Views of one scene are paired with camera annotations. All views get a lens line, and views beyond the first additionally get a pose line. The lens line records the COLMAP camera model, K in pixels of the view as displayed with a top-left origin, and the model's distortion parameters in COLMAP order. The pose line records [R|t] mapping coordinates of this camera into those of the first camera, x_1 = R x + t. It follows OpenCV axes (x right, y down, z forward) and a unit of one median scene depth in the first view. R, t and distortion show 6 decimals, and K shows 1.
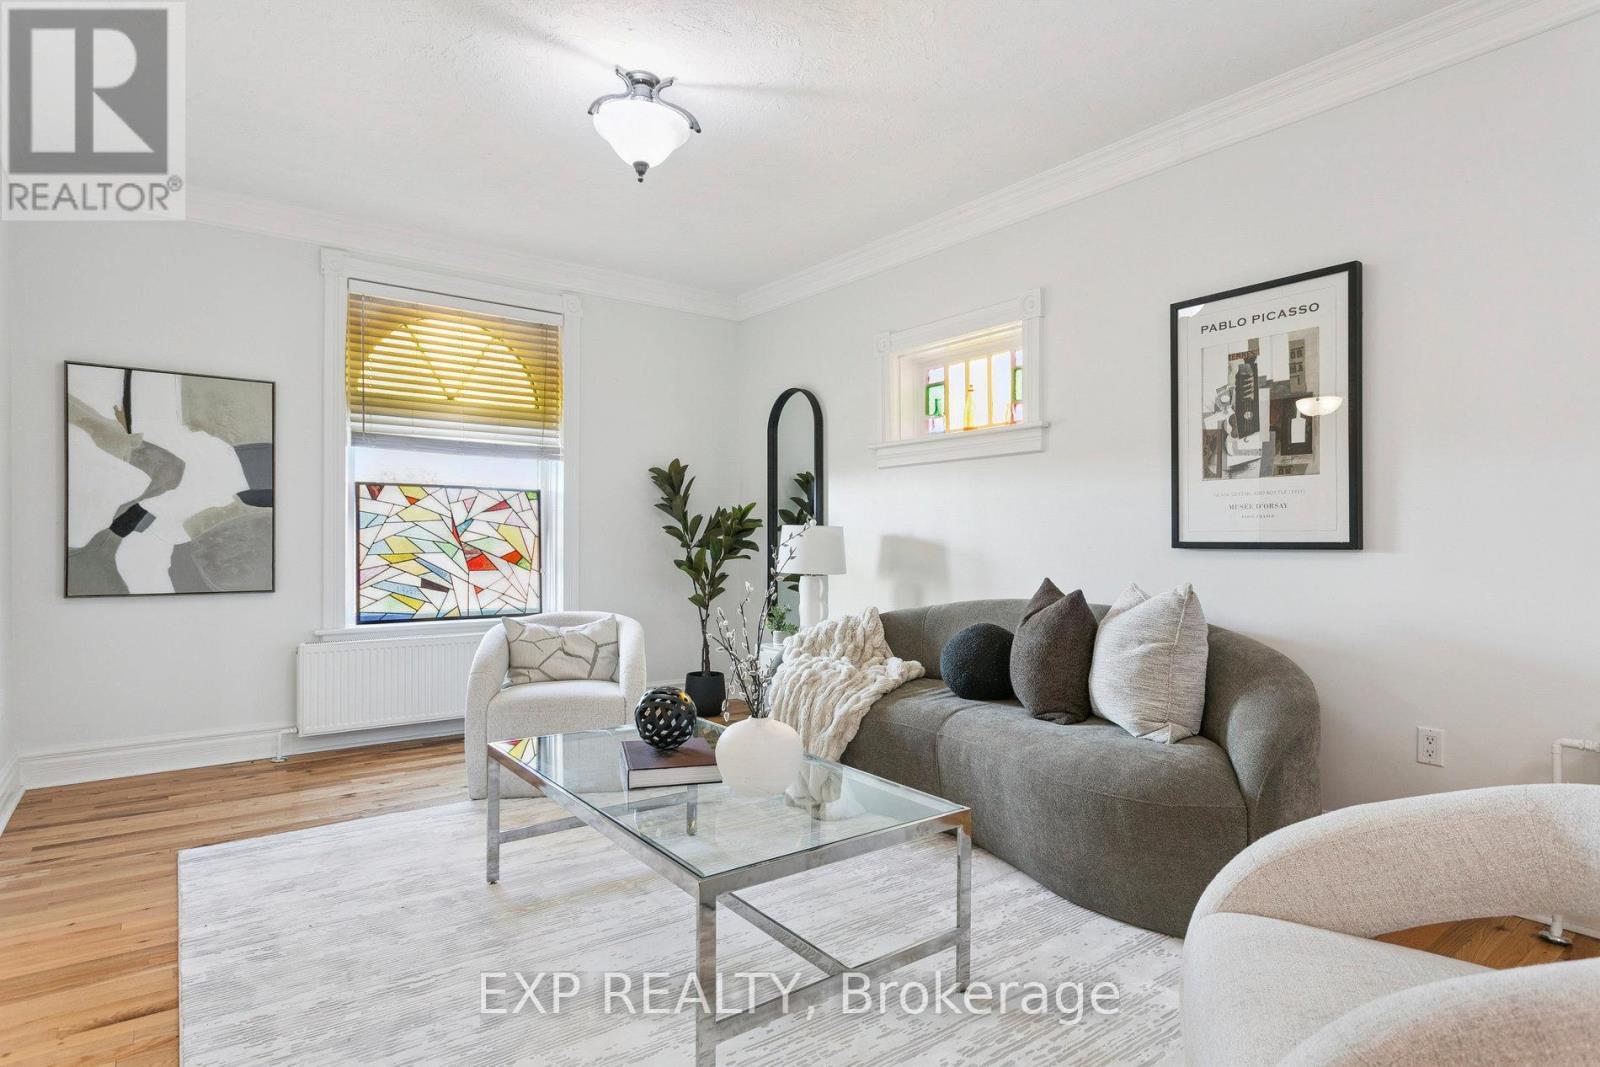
lens RADIAL K [[768.2, 0, 800.0], [0, 768.2, 533.5], [0, 0, 1]] dist [0.000078, 0.001289]
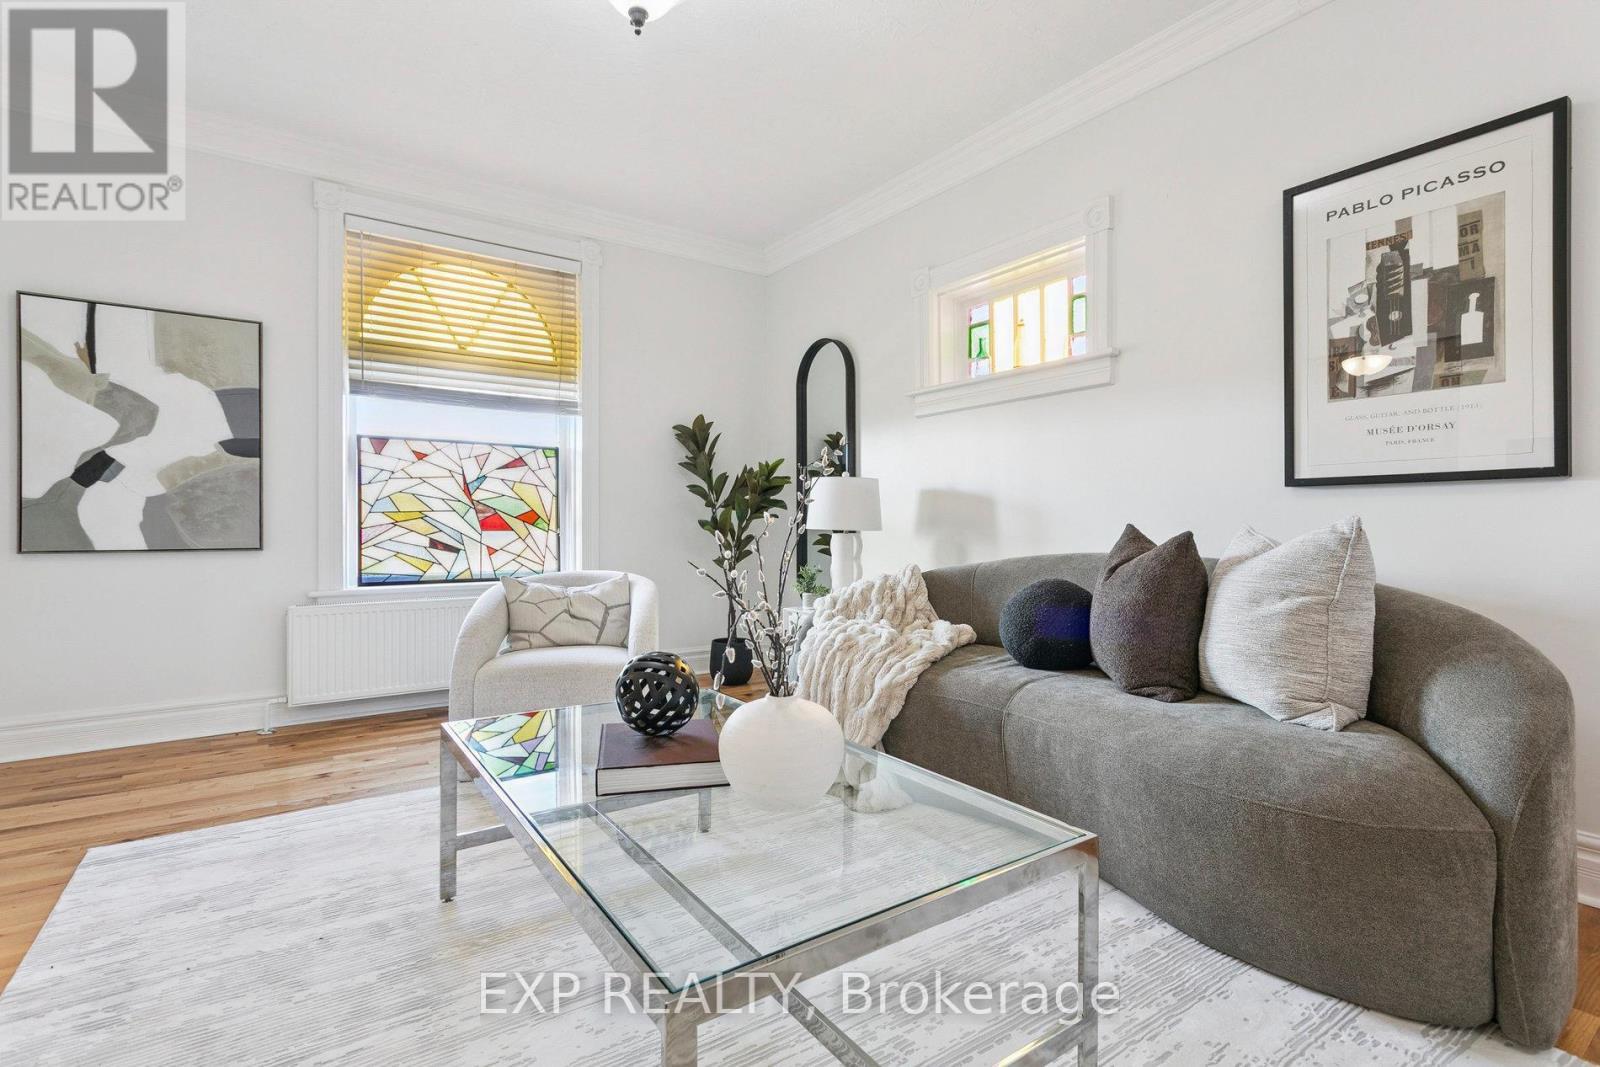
lens RADIAL K [[744.6, 0, 808.1], [0, 744.6, 506.9], [0, 0, 1]] dist [0.005250, 0.000530]
pose [[0.999603, -0.002499, -0.028047, -0.004060], [0.002528, 0.999996, 0.001008, 0.030210], [0.028044, -0.001079, 0.999606, 0.145787]]
